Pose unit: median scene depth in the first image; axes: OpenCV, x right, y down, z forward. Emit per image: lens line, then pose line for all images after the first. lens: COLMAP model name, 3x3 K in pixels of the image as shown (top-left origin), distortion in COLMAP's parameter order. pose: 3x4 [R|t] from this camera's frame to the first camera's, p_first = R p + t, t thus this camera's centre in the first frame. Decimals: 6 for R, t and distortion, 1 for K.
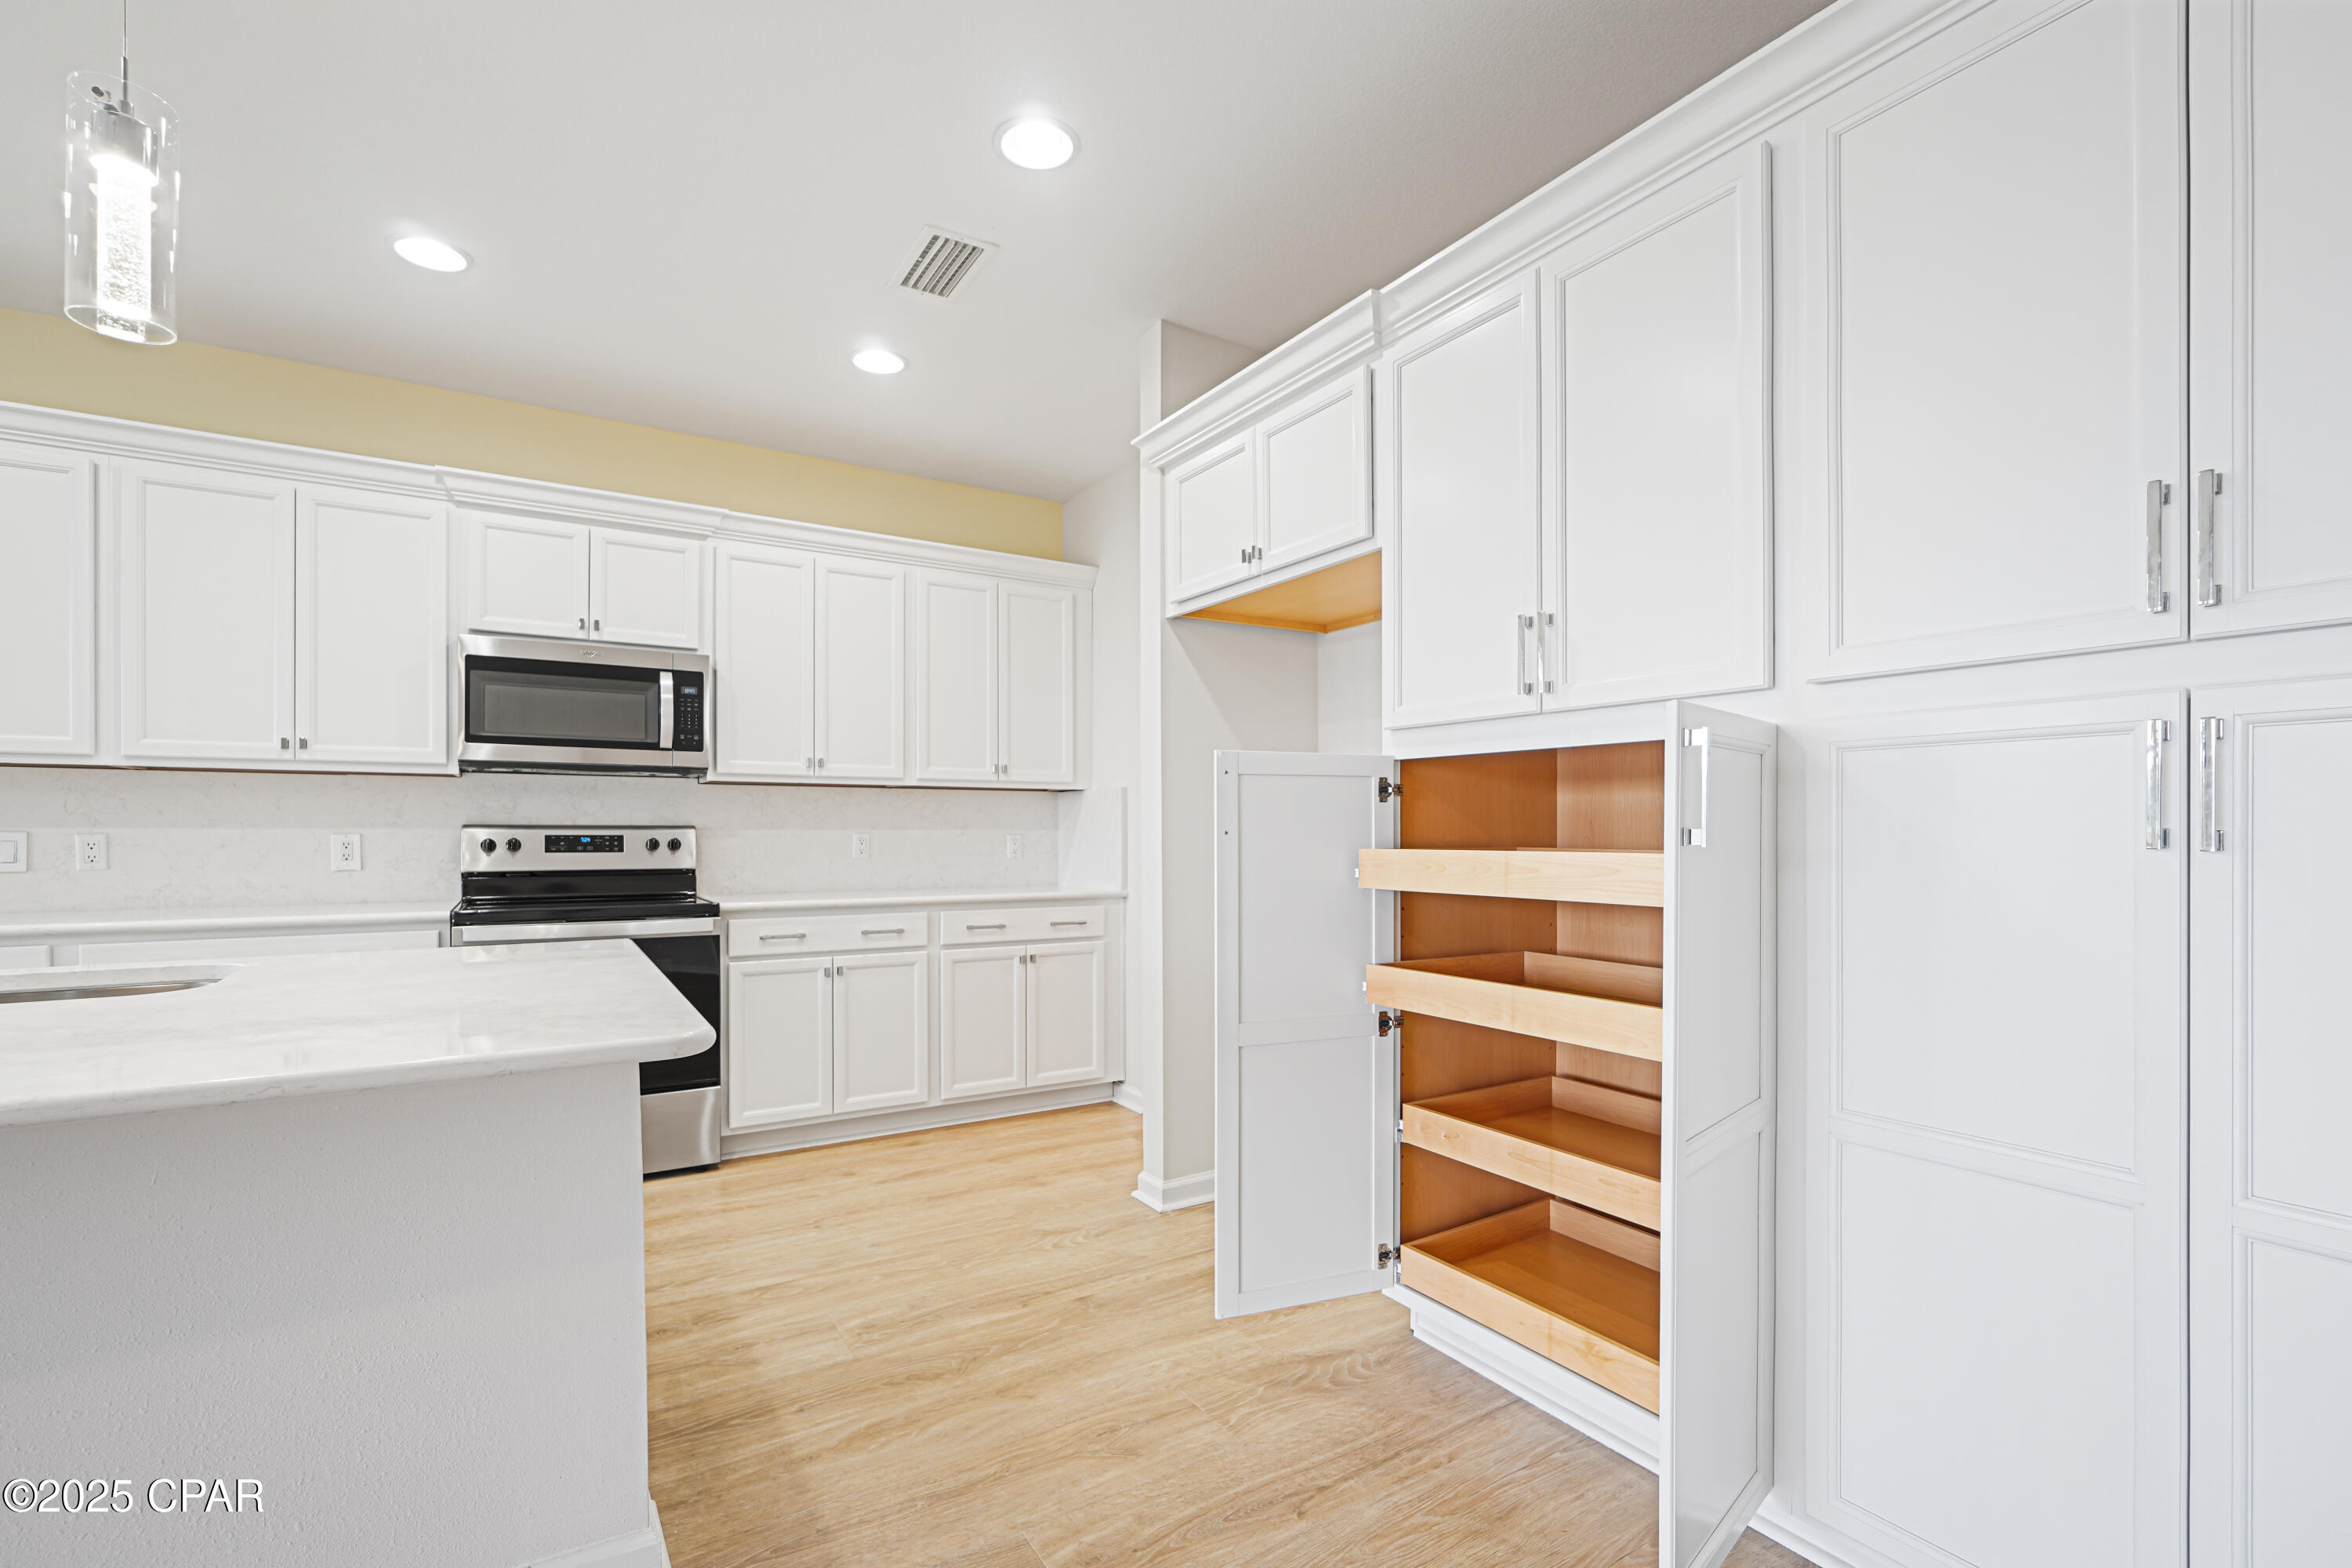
lens RADIAL K [[1026.5, 0, 1181.7], [0, 1026.5, 825.8], [0, 0, 1]] dist [-0.006889, 0.000376]
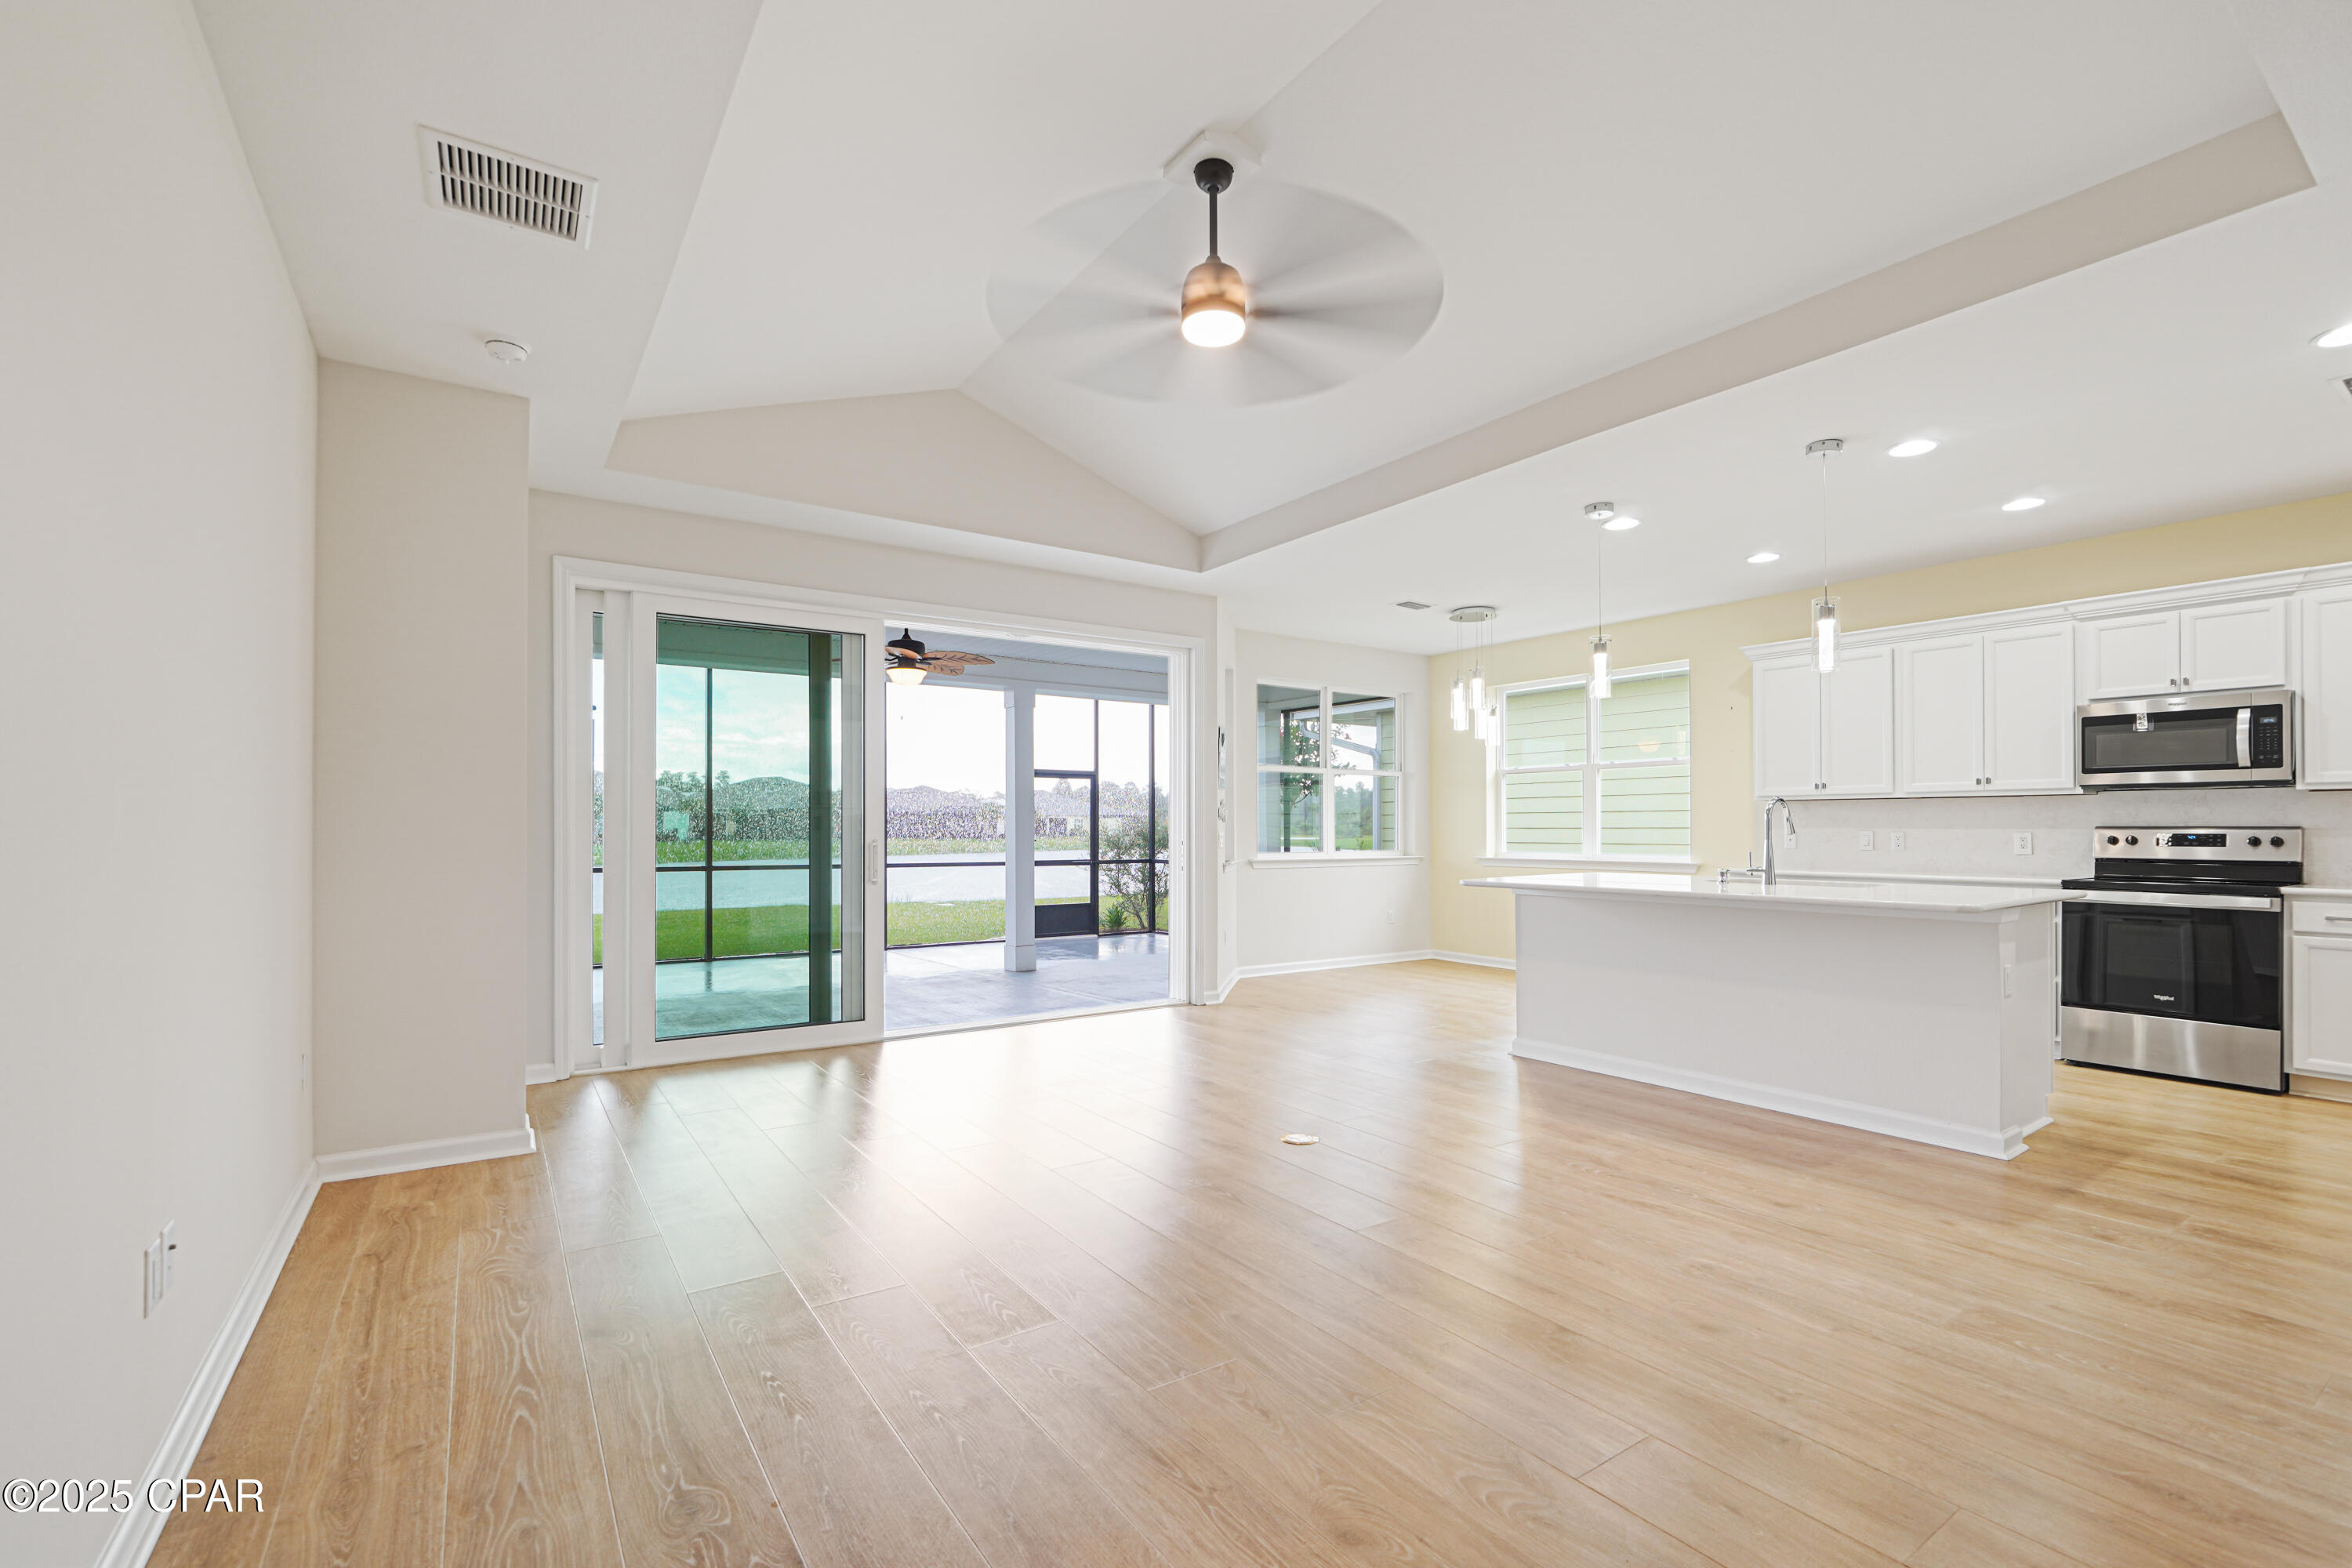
lens RADIAL K [[1026.5, 0, 1181.7], [0, 1026.5, 825.8], [0, 0, 1]] dist [-0.006889, 0.000376]
pose [[0.040603, -0.005147, -0.999162, 0.743715], [0.001934, 0.999985, -0.005073, 0.002982], [0.999173, -0.001726, 0.040612, -0.405985]]
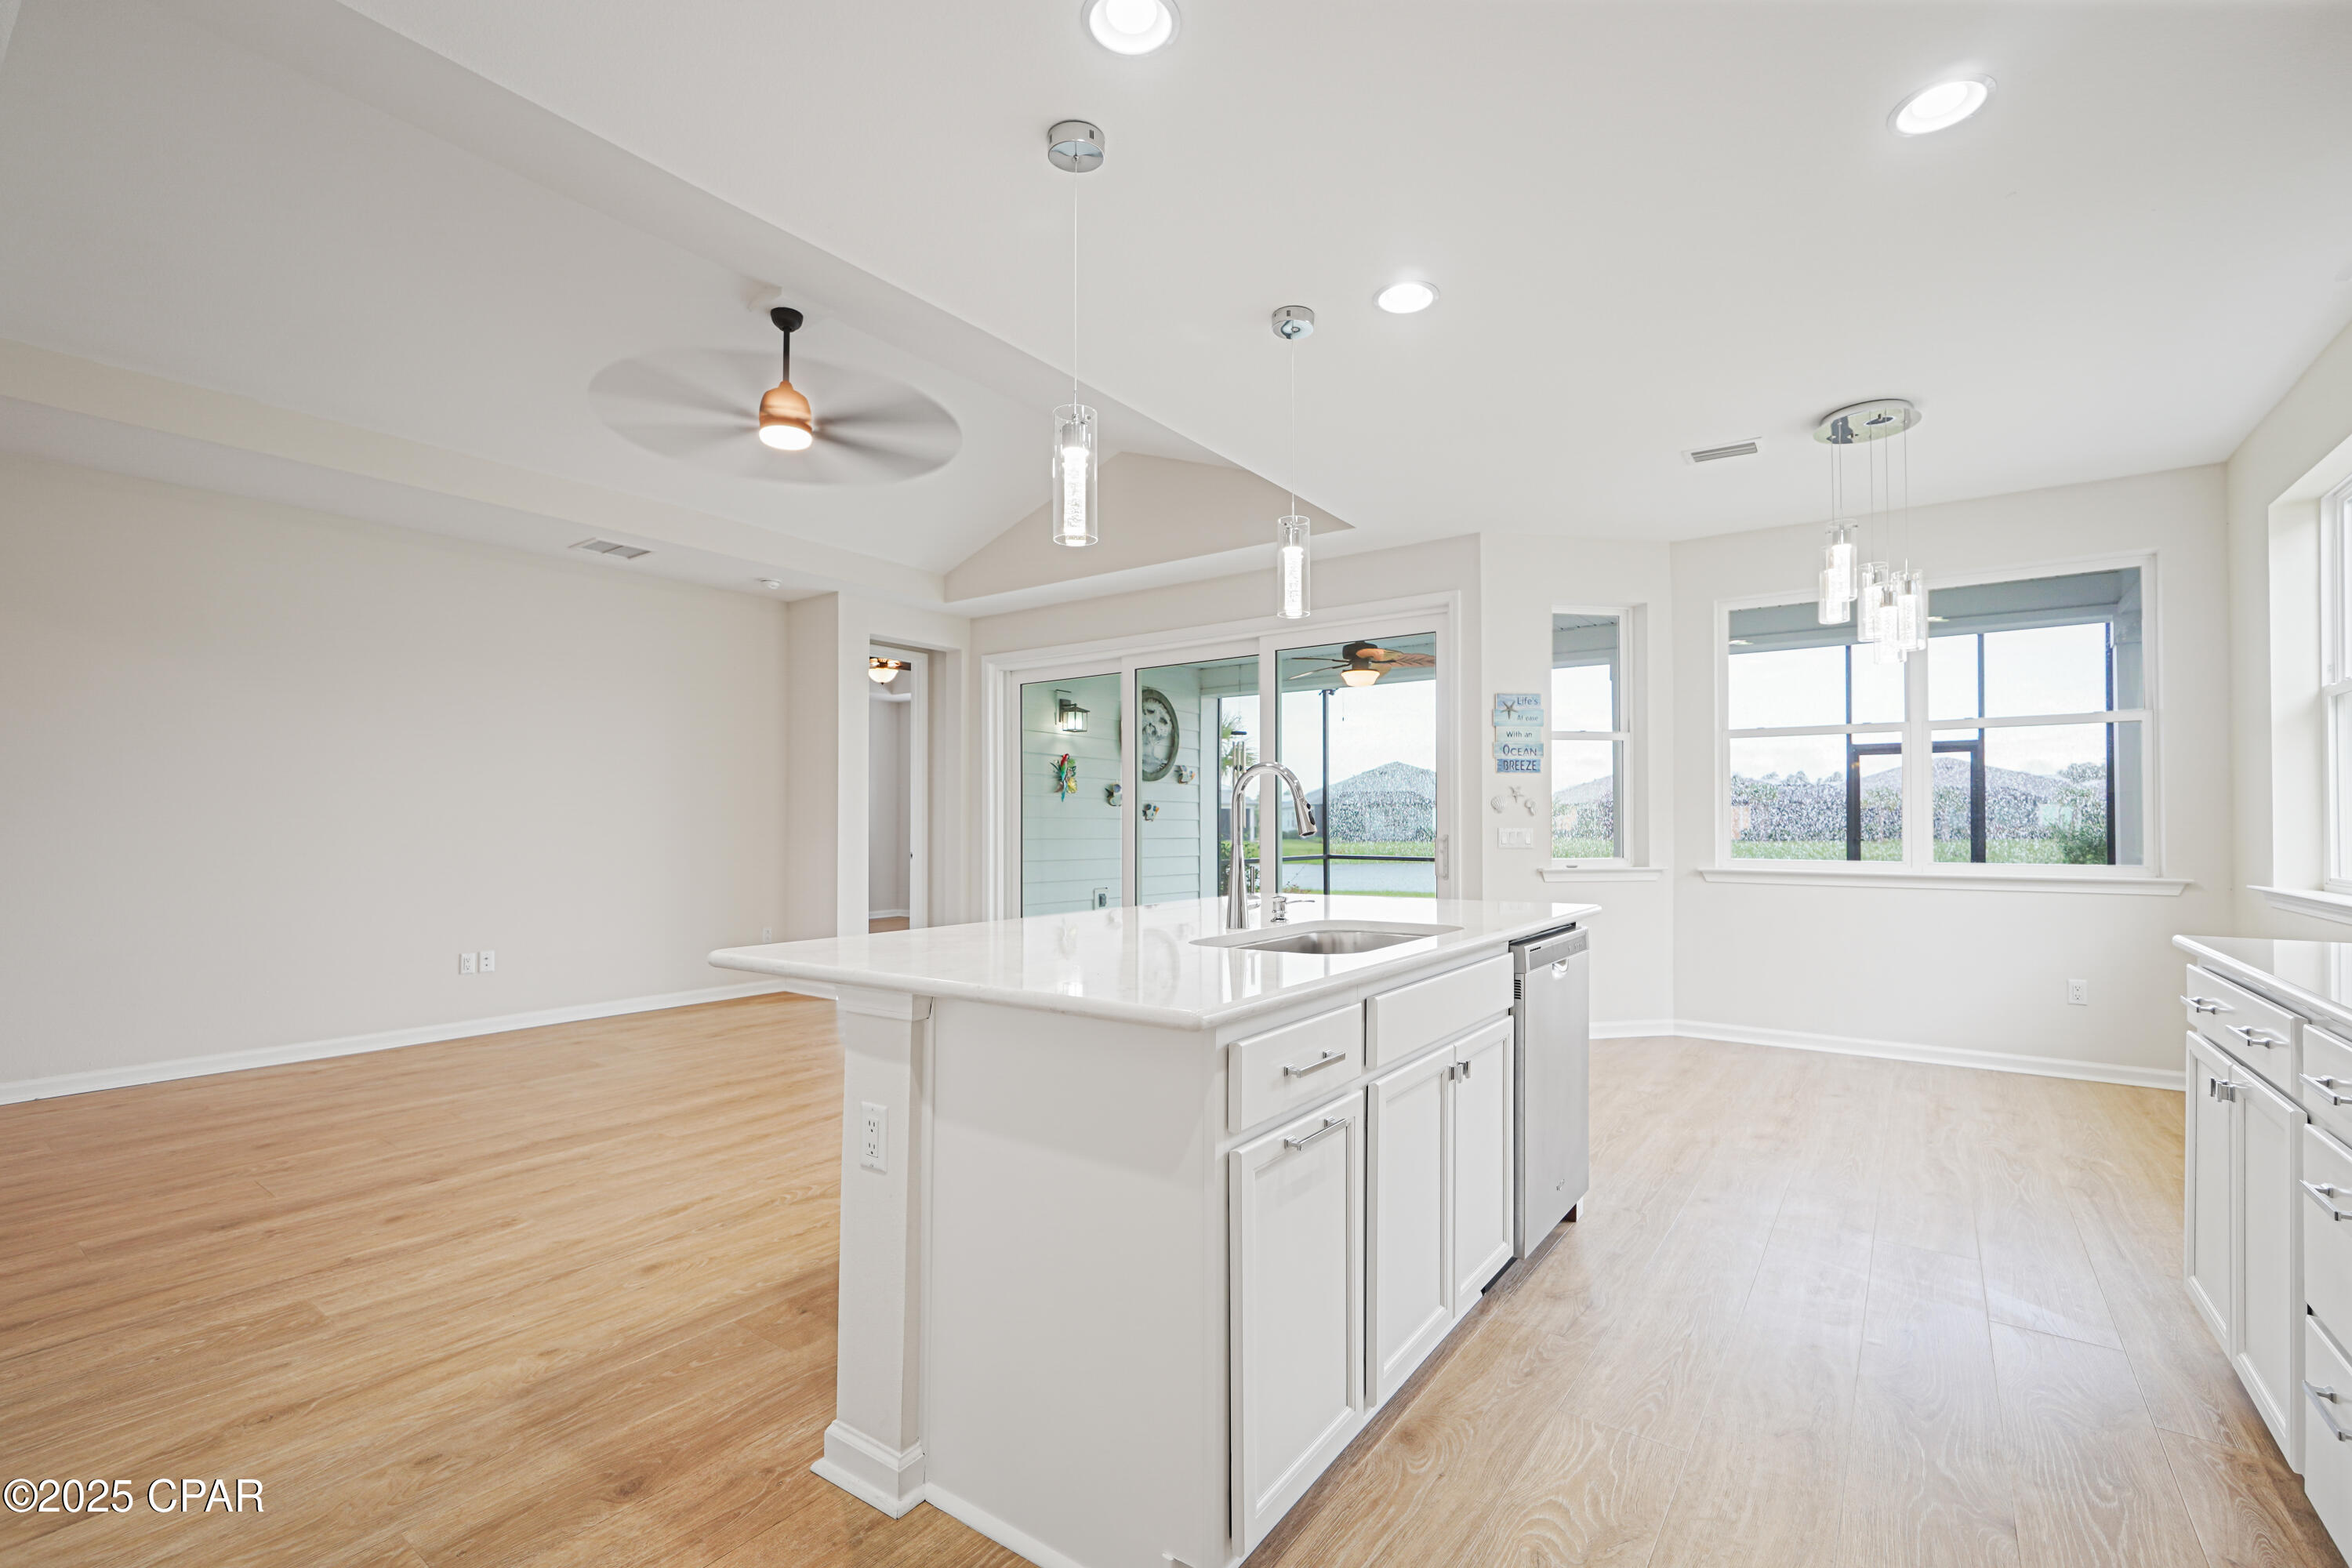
lens RADIAL K [[1019.7, 0, 1172.8], [0, 1019.7, 813.4], [0, 0, 1]] dist [-0.001682, 0.000270]
pose [[-0.931484, -0.005684, -0.363737, -0.186224], [-0.000583, 0.999900, -0.014132, 0.003092], [0.363781, -0.012951, -0.931395, 0.964880]]
